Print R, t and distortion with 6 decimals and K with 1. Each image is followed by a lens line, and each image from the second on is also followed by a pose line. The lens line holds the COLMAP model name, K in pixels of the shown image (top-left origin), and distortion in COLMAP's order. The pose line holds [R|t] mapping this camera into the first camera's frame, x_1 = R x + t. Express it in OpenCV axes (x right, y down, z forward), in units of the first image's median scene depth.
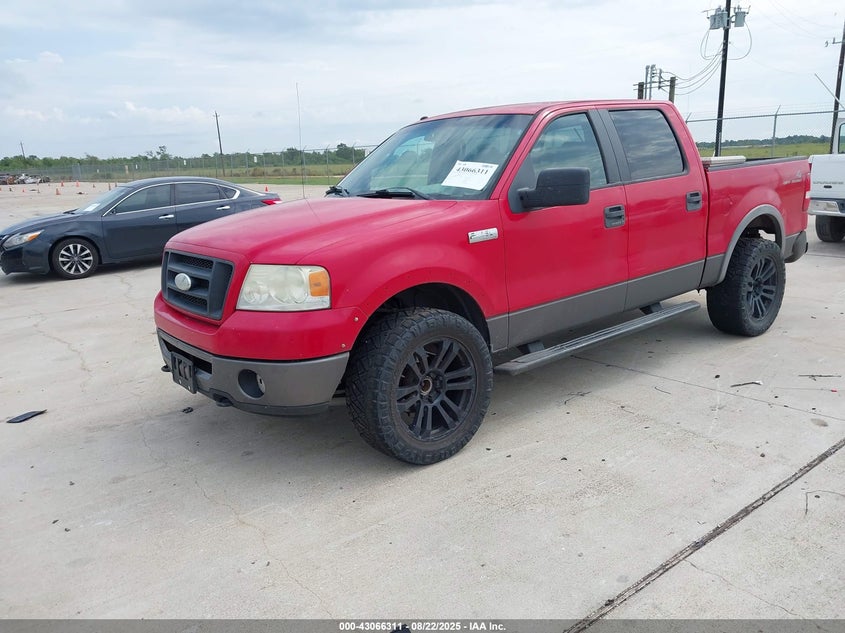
lens RADIAL K [[671.5, 0, 421.0], [0, 671.5, 313.6], [0, 0, 1]] dist [0.002189, 0.000597]
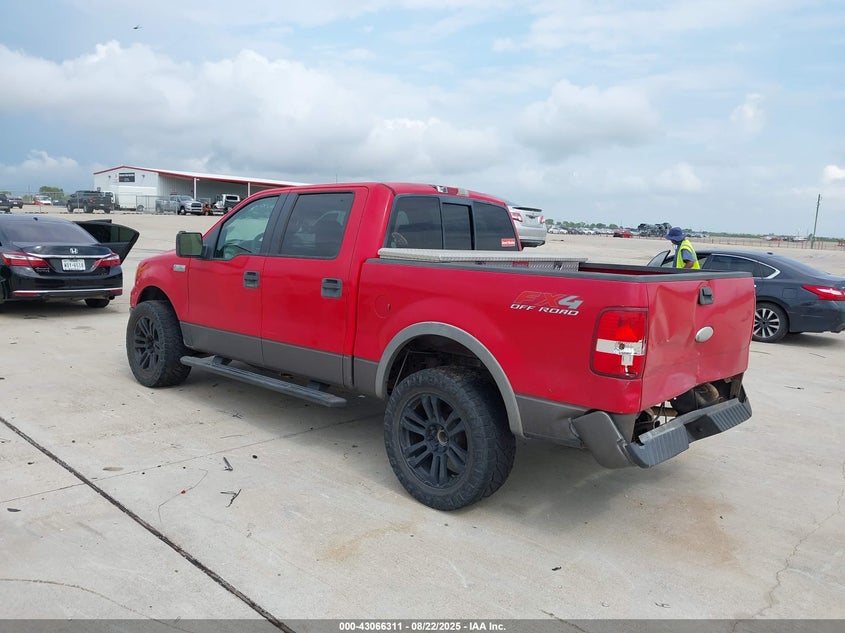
lens RADIAL K [[671.5, 0, 418.5], [0, 671.5, 316.1], [0, 0, 1]] dist [0.002189, 0.000597]
pose [[0.150491, 0.183971, -0.971343, 1.396868], [-0.273818, 0.951850, 0.137856, -0.304122], [0.949935, 0.245225, 0.193620, 0.987680]]
